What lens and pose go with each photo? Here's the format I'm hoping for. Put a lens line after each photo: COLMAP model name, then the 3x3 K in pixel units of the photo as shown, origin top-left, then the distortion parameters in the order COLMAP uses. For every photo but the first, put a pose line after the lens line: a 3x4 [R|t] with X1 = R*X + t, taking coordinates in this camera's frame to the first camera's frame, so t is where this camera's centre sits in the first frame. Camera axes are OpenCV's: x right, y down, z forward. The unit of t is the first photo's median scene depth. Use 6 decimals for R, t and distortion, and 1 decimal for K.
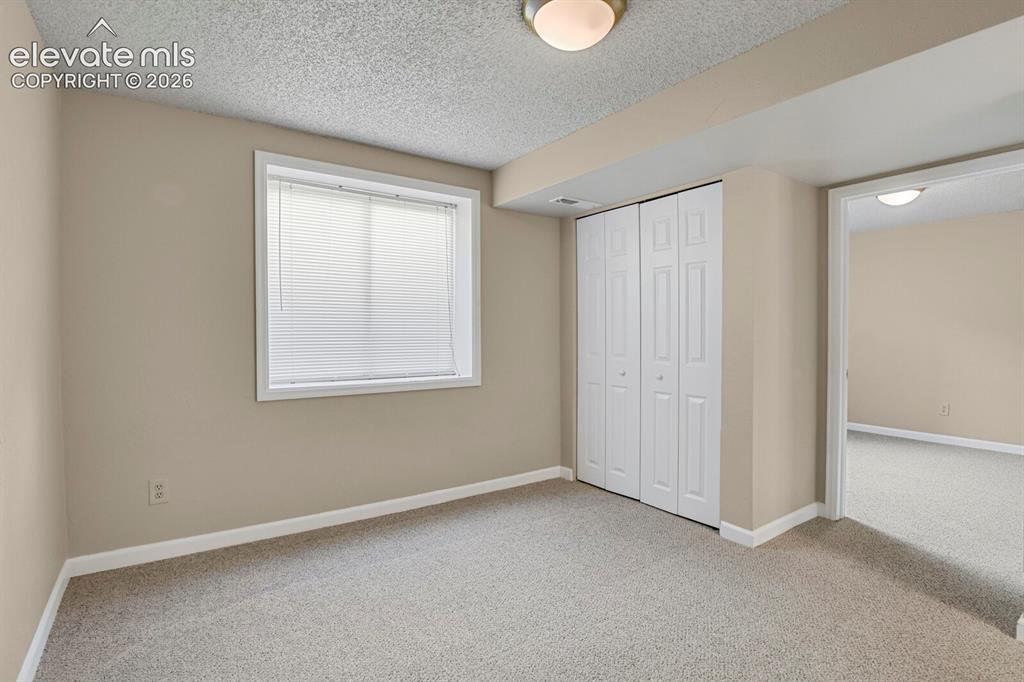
lens RADIAL K [[502.1, 0, 515.8], [0, 502.1, 337.6], [0, 0, 1]] dist [-0.016454, -0.006005]
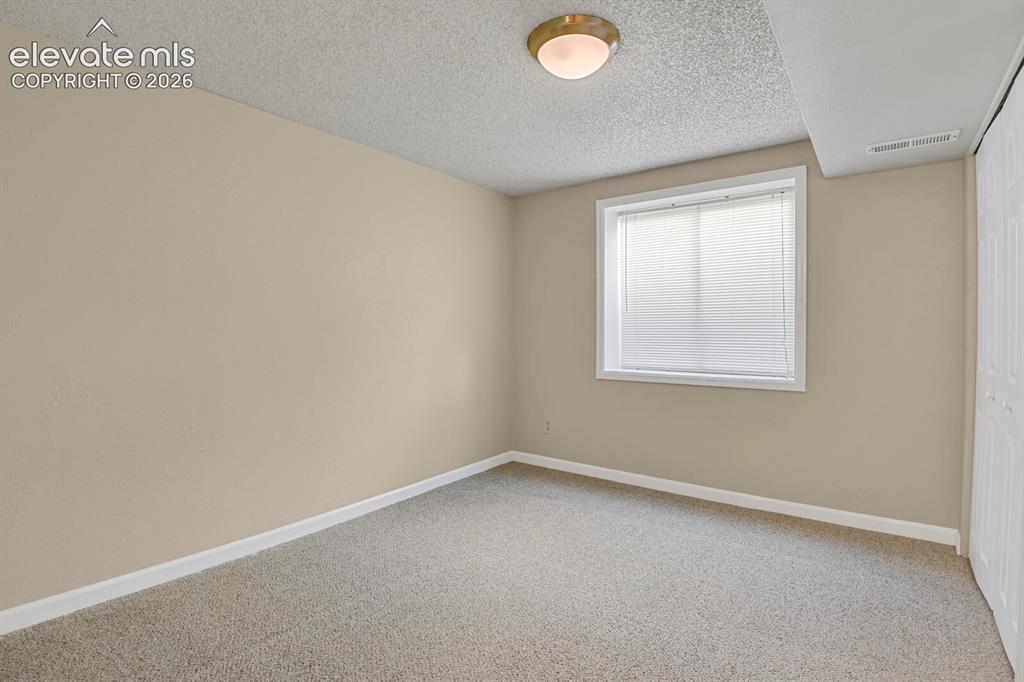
lens RADIAL K [[502.1, 0, 513.0], [0, 502.1, 335.8], [0, 0, 1]] dist [-0.016454, -0.006005]
pose [[0.308784, 0.011178, -0.951067, 0.661640], [-0.009894, 0.999915, 0.008540, -0.003056], [0.951081, 0.006773, 0.308868, 0.294054]]
